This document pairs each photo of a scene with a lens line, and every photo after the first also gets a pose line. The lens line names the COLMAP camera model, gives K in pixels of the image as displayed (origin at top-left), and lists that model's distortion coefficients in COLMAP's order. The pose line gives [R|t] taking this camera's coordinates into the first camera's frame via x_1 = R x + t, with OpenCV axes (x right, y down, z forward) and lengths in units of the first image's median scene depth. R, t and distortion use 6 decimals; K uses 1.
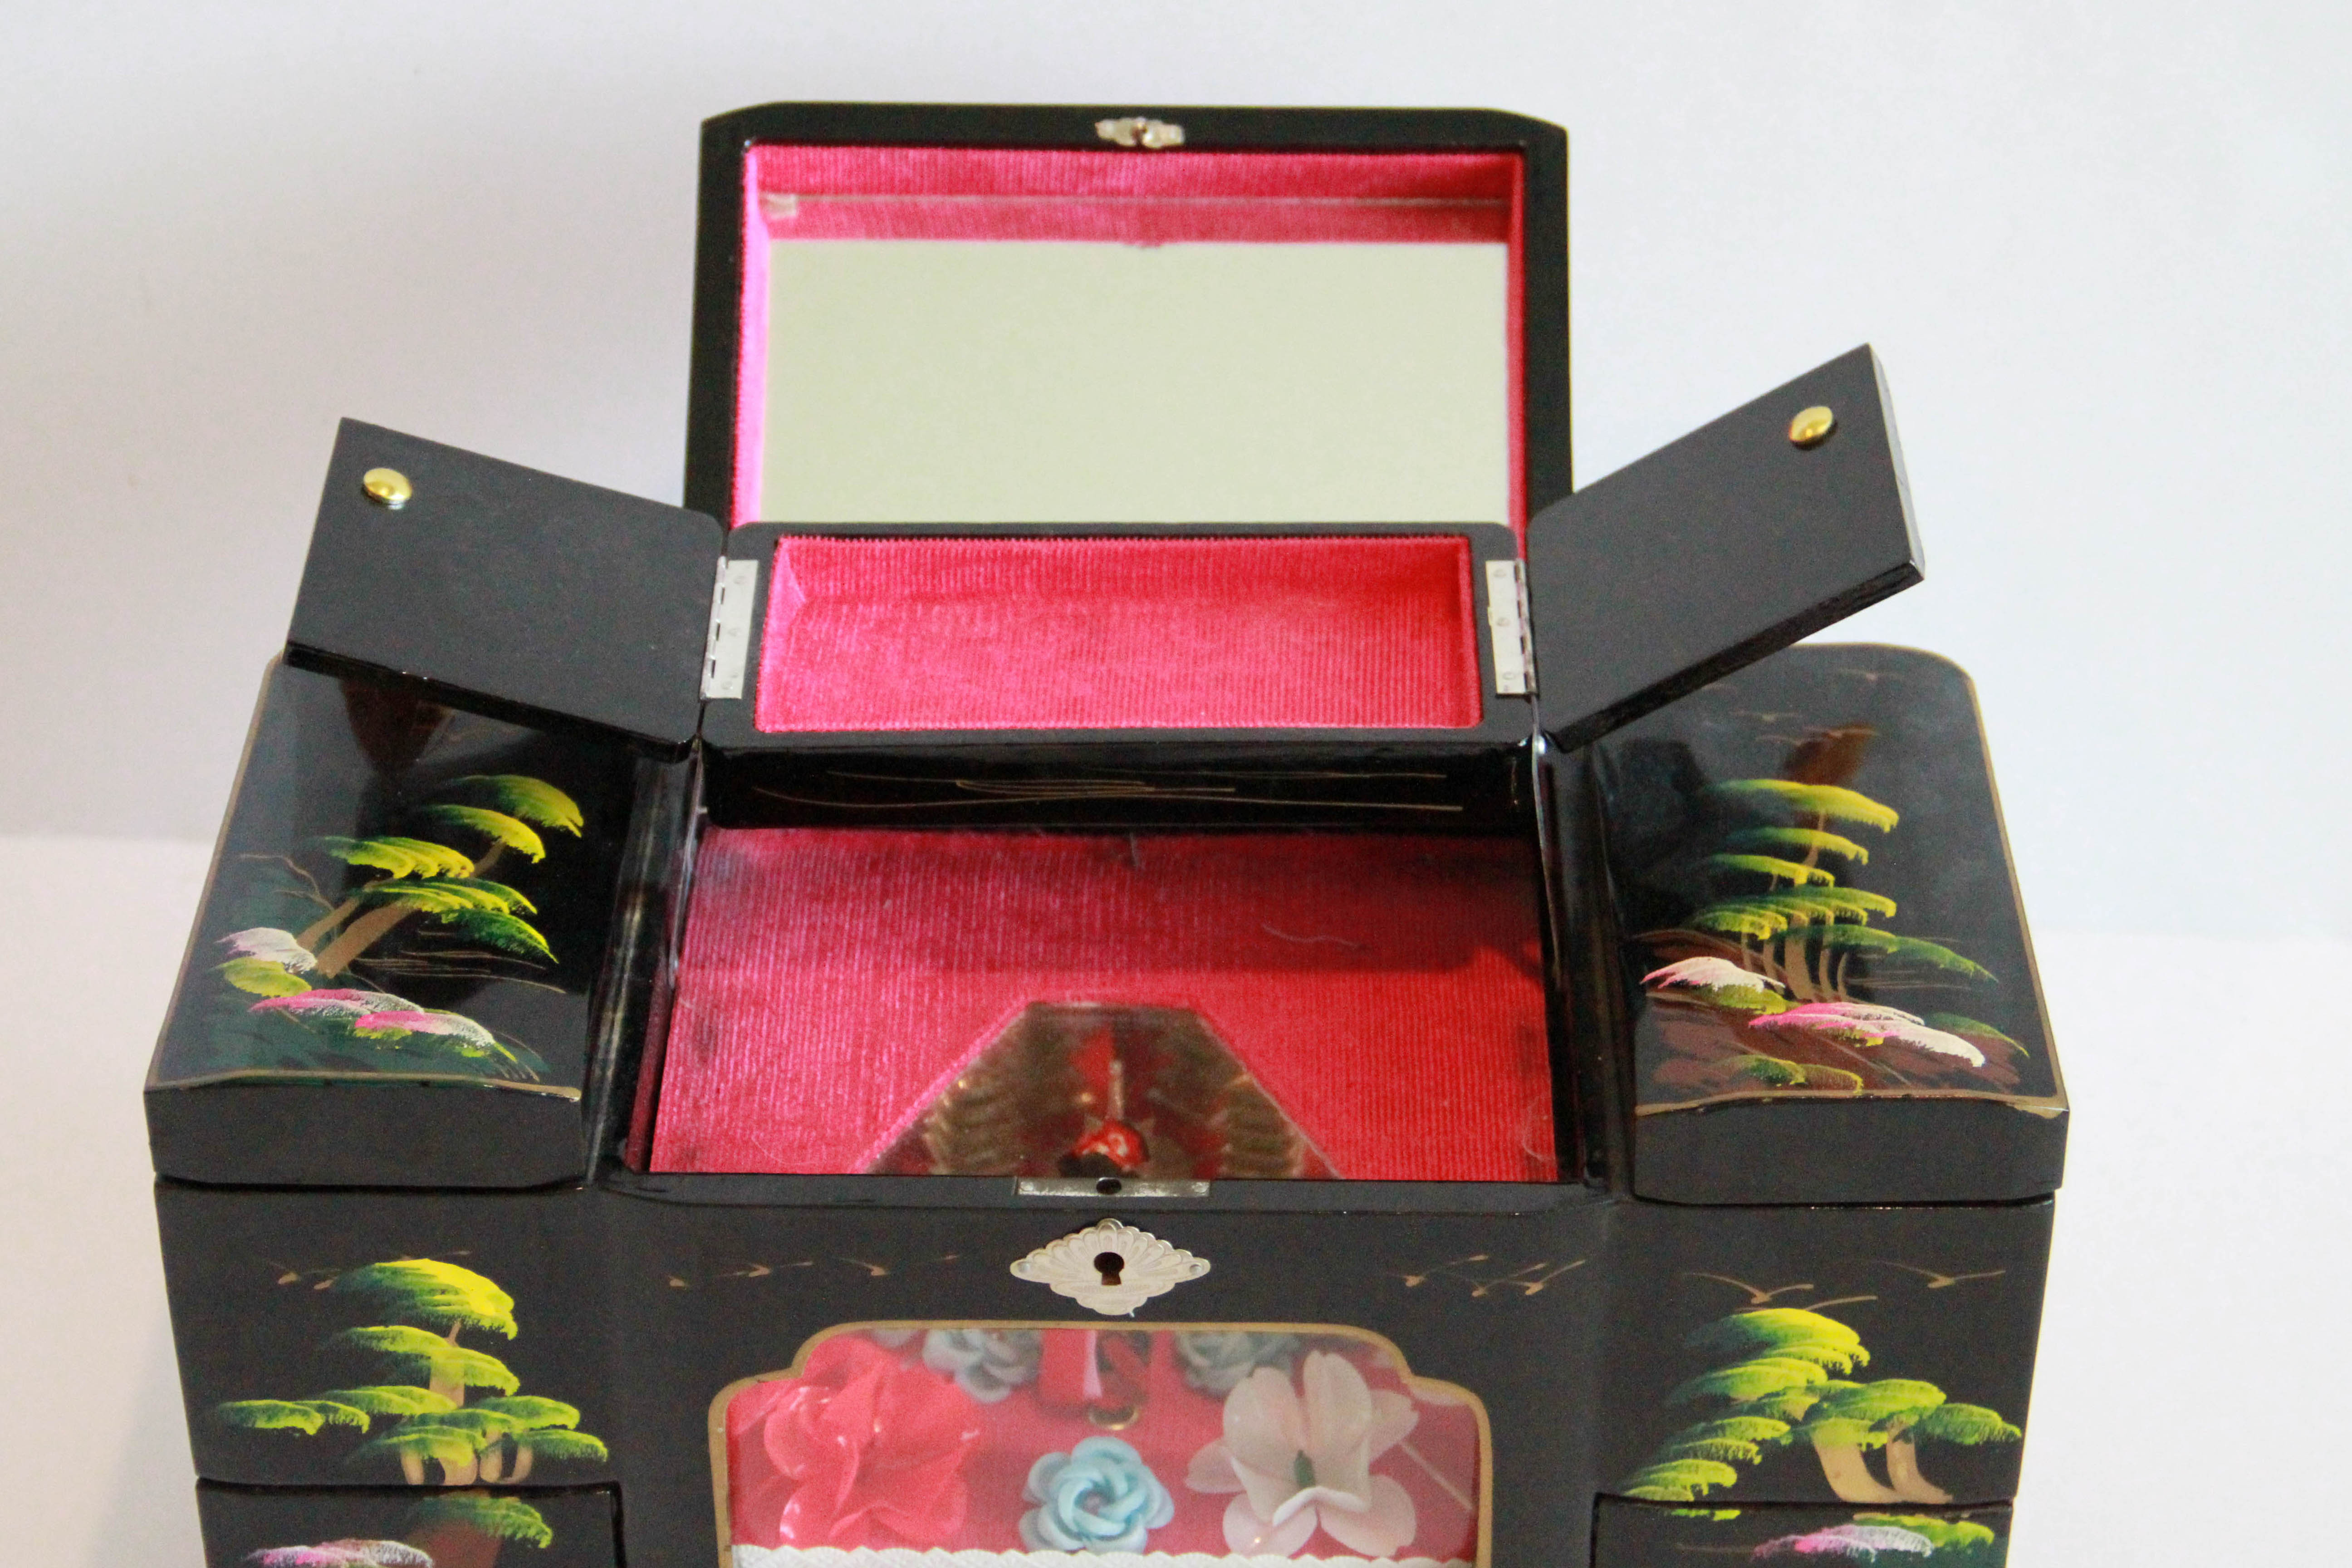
lens RADIAL K [[5062.2, 0, 1194.2], [0, 5062.2, 790.8], [0, 0, 1]] dist [0.240632, 0.000000]
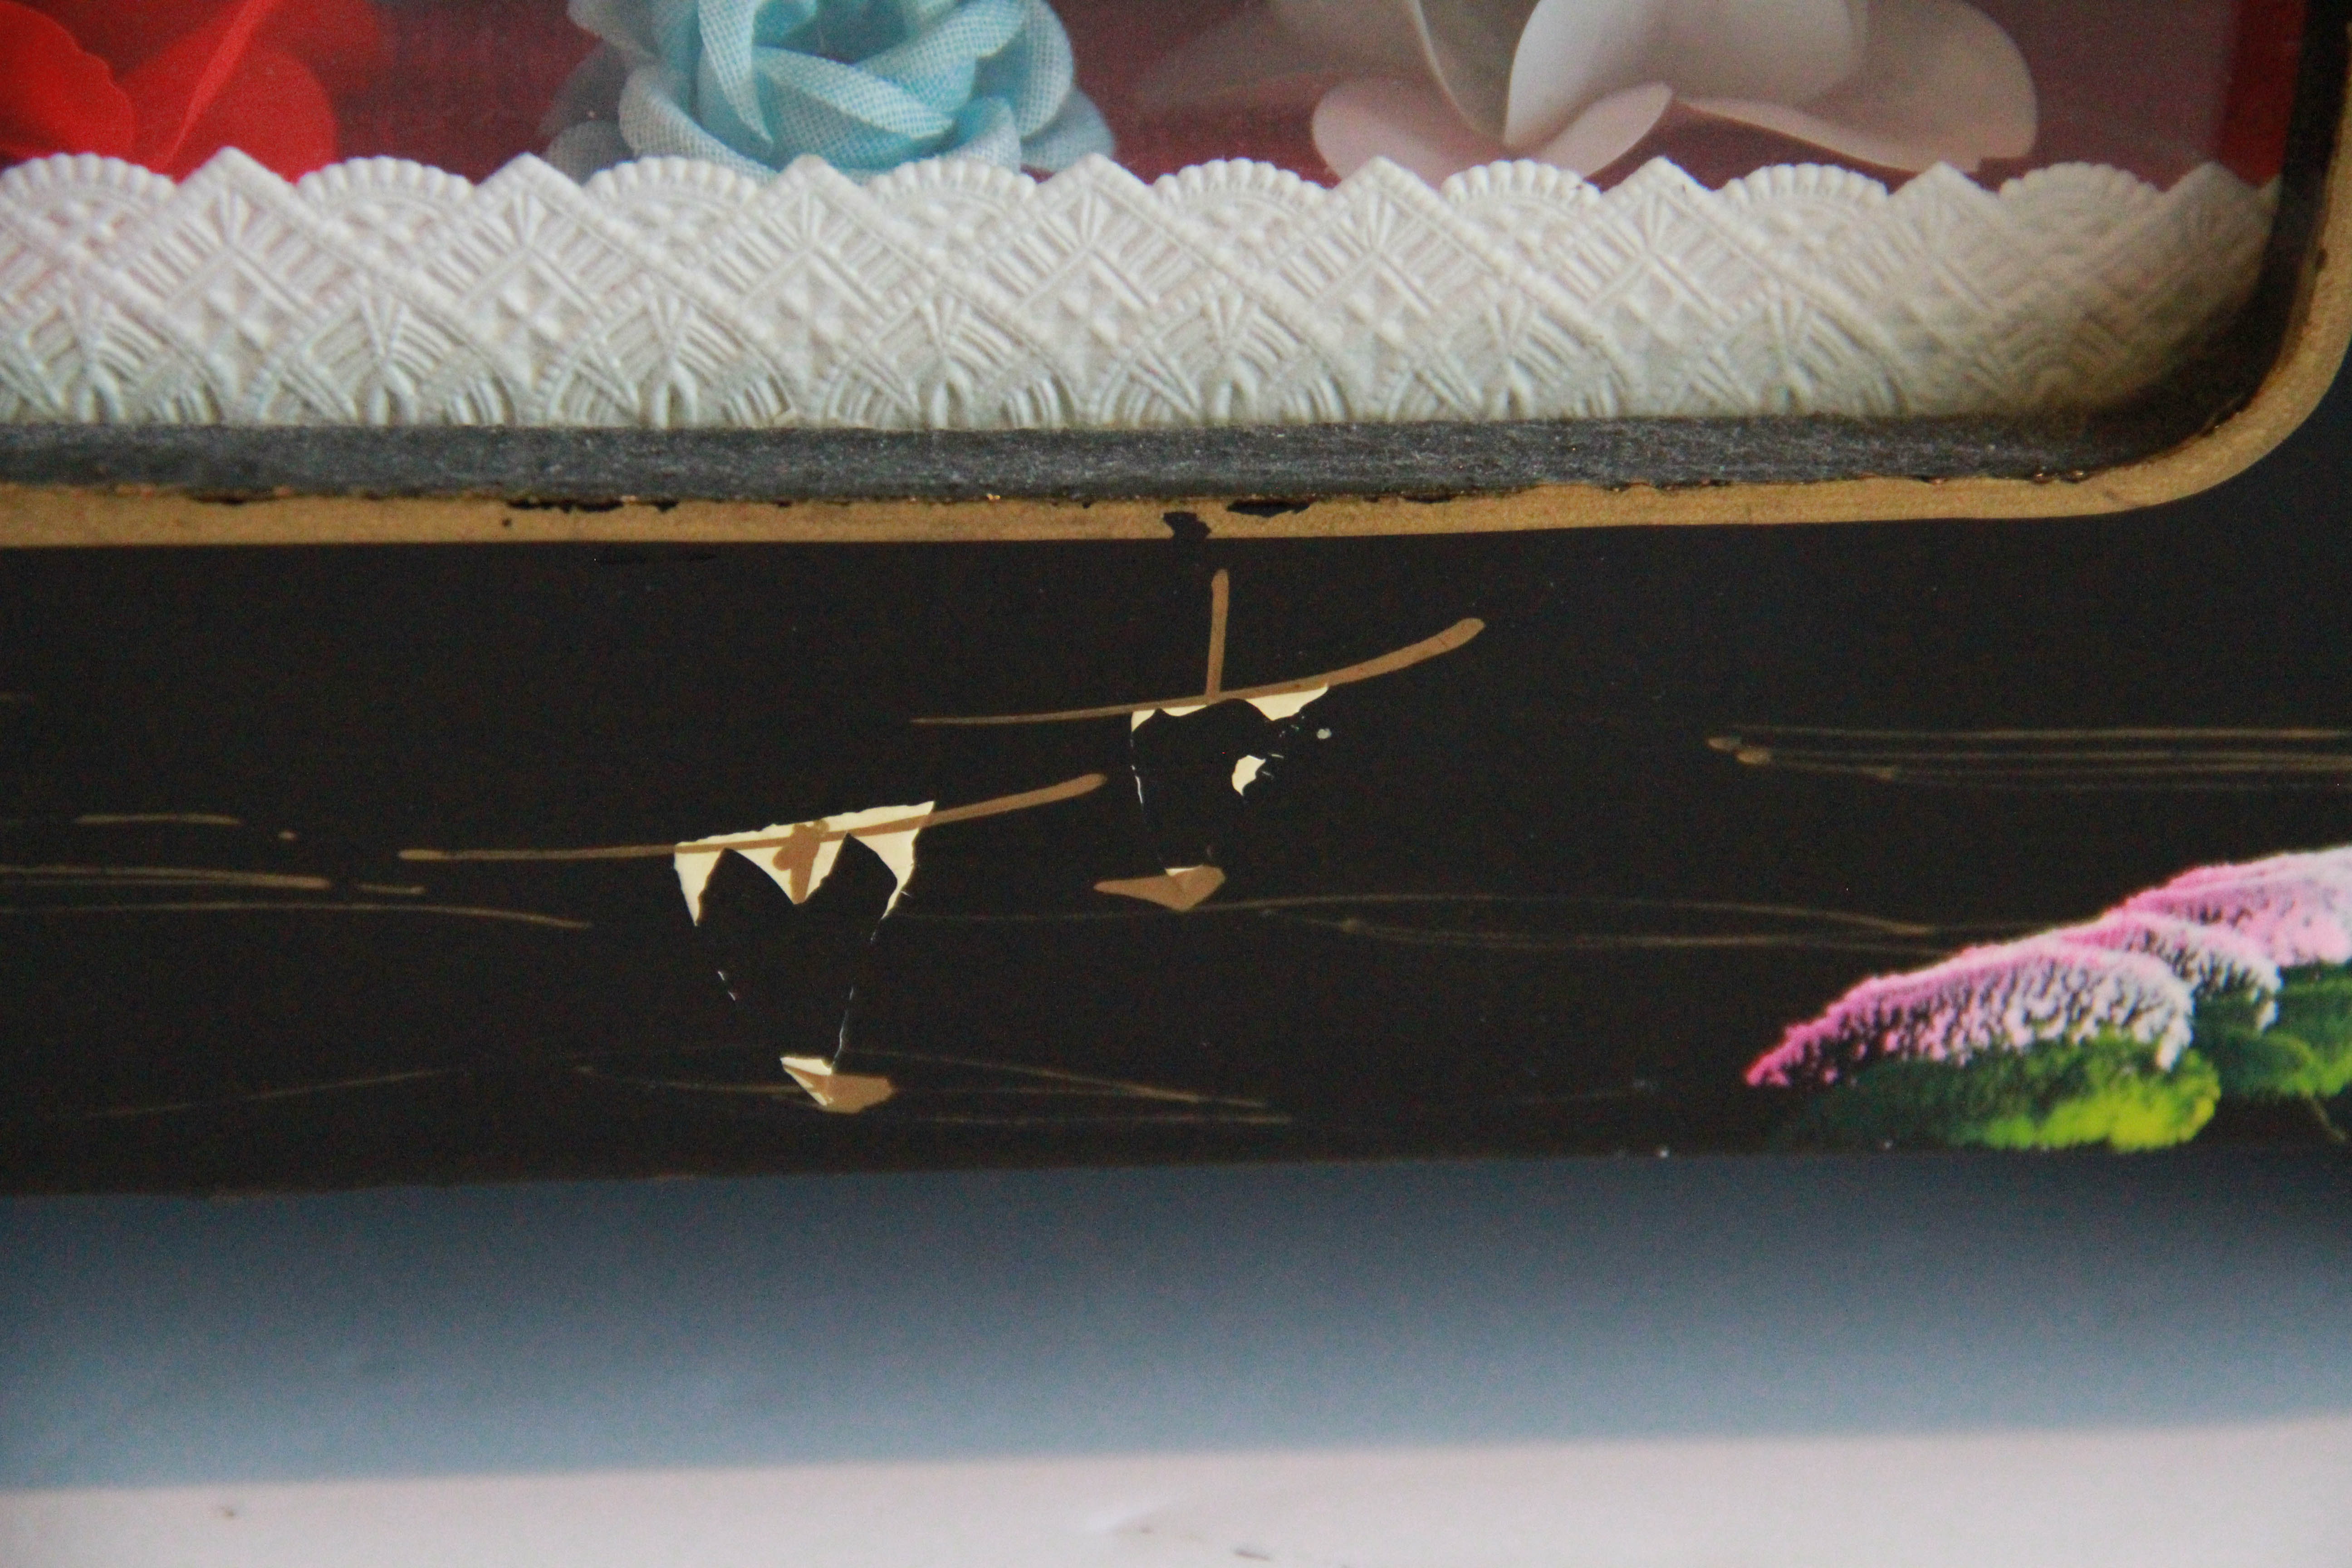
lens RADIAL K [[6829.1, 0, 1187.5], [0, 6829.1, 804.2], [0, 0, 1]] dist [0.071531, 0.000000]
pose [[0.991972, -0.025255, 0.123911, -0.048247], [0.049930, 0.978463, -0.200293, 0.261474], [-0.116184, 0.204872, 0.971869, 0.692907]]
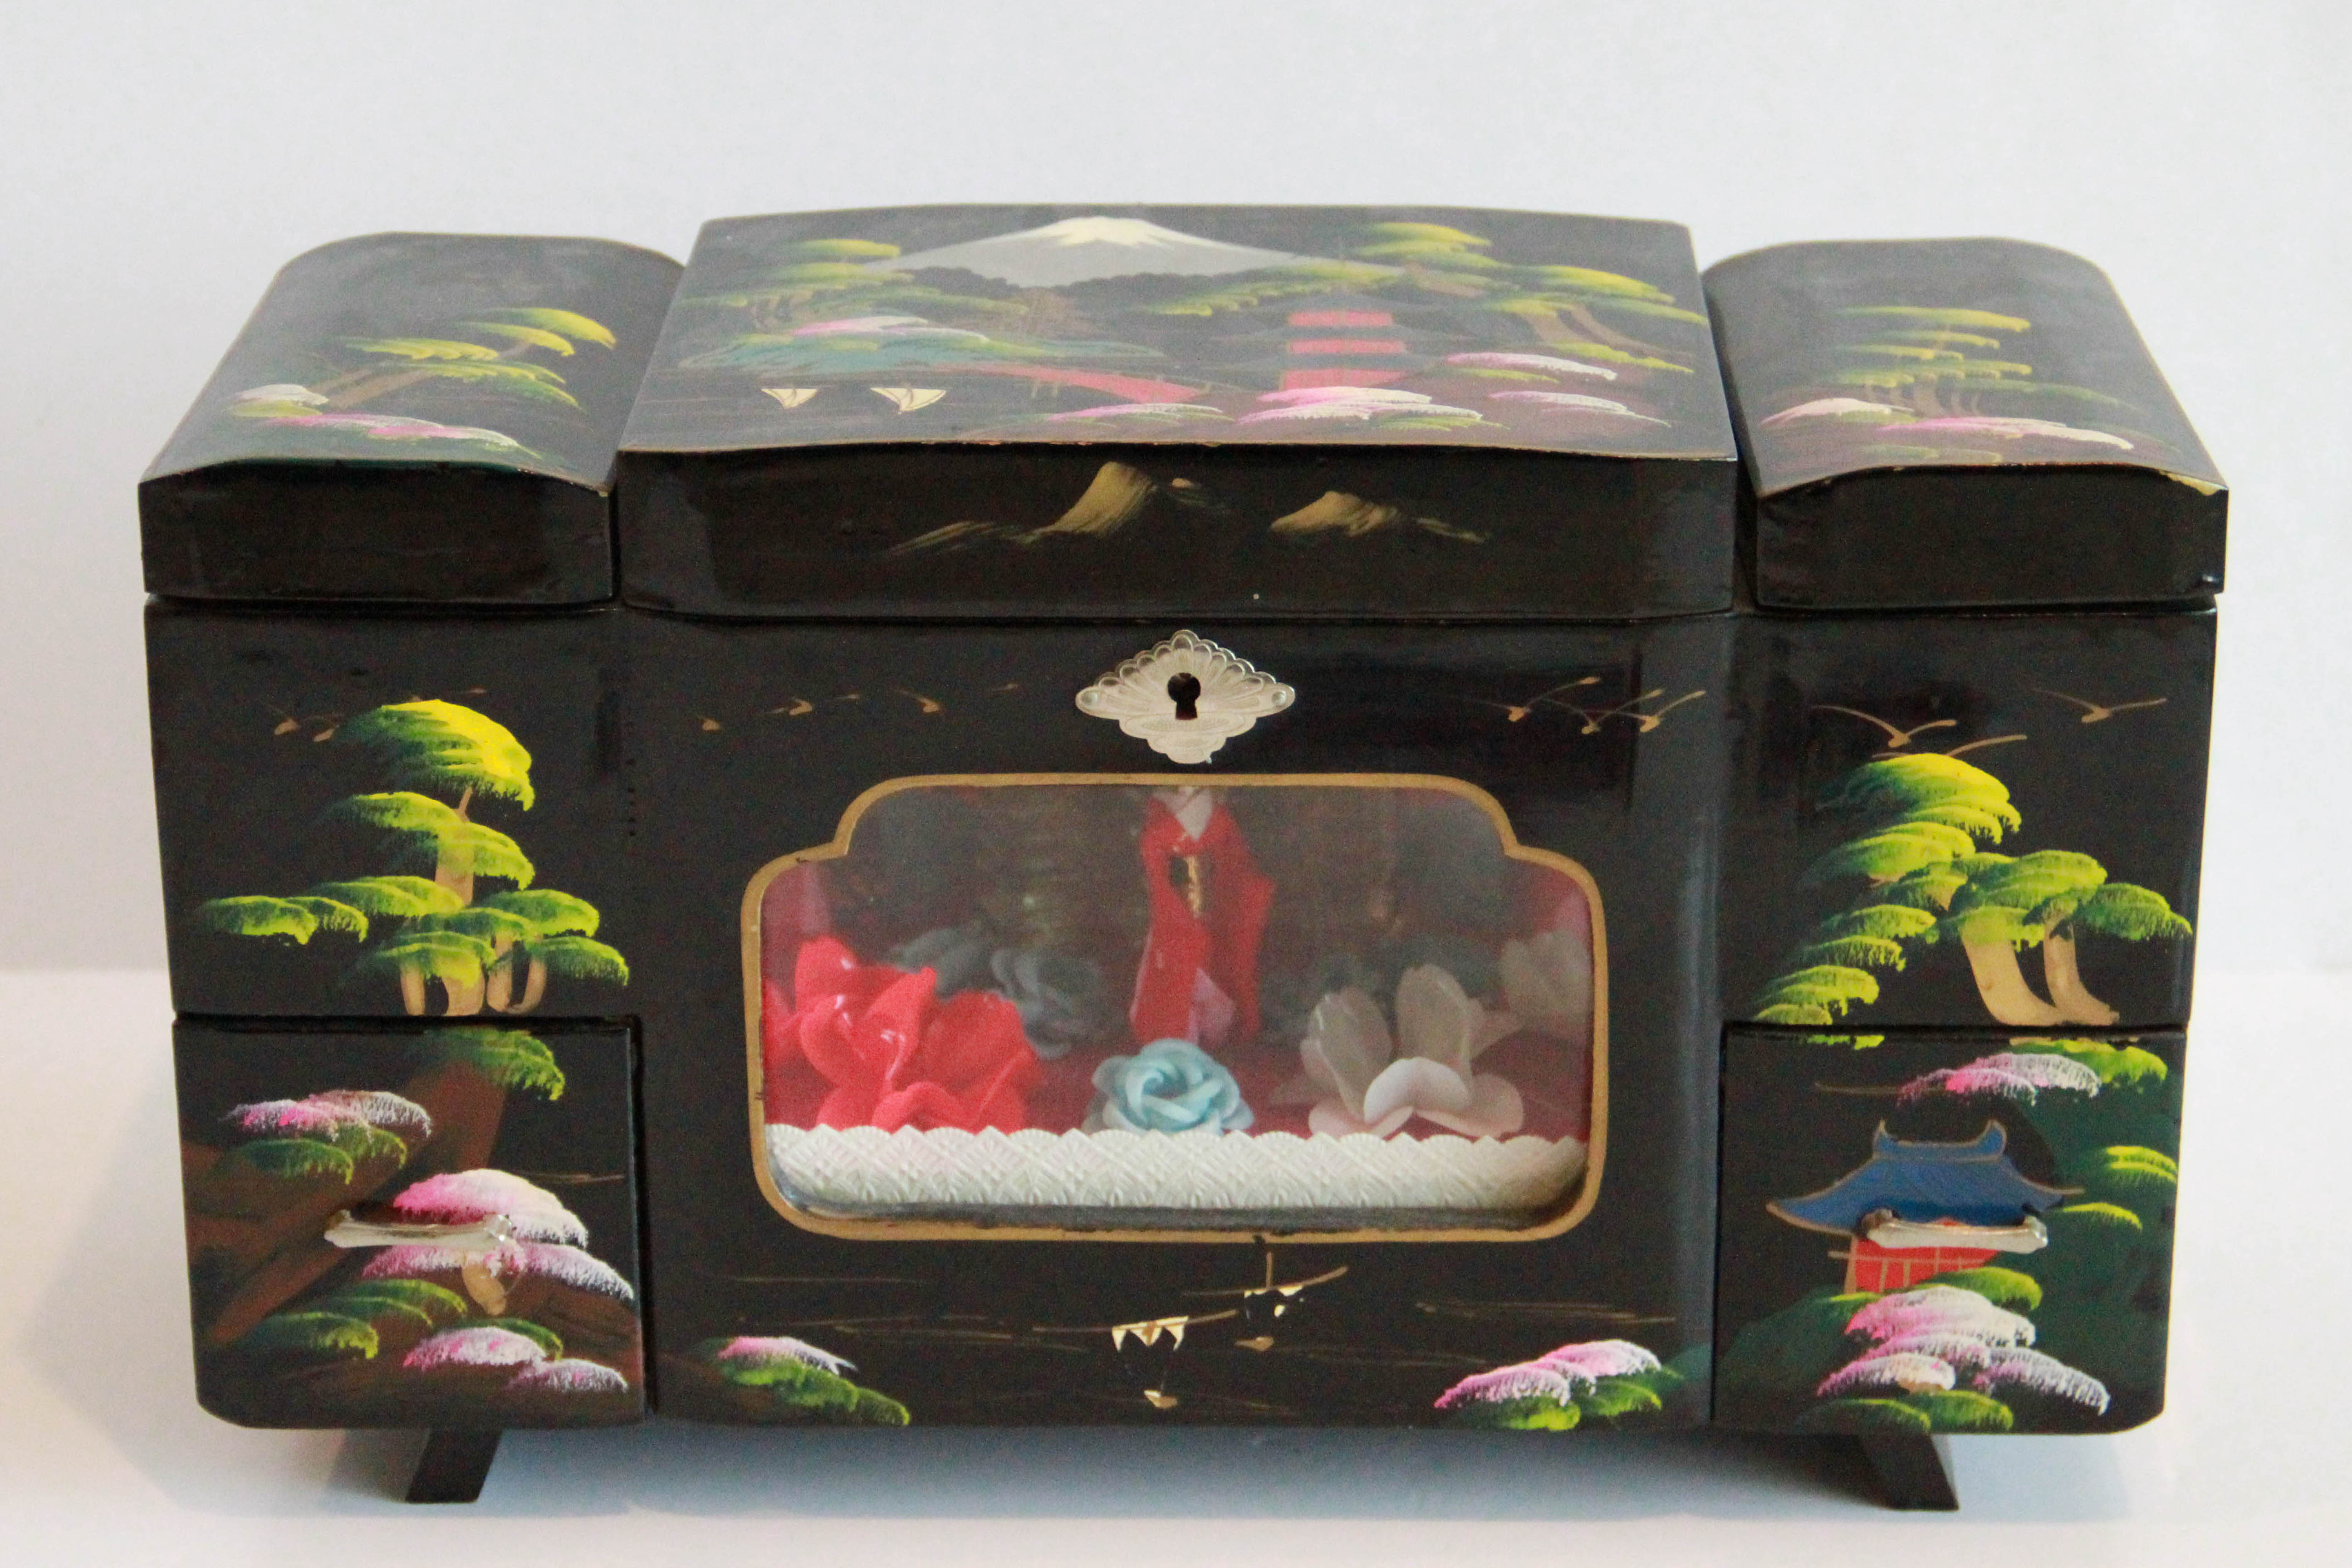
lens RADIAL K [[5538.9, 0, 1227.2], [0, 5538.9, 789.8], [0, 0, 1]] dist [0.224079, 0.000000]
pose [[0.999990, -0.004021, -0.001683, -0.007186], [0.003402, 0.961353, -0.275299, 0.374751], [0.002725, 0.275291, 0.961357, 0.044543]]
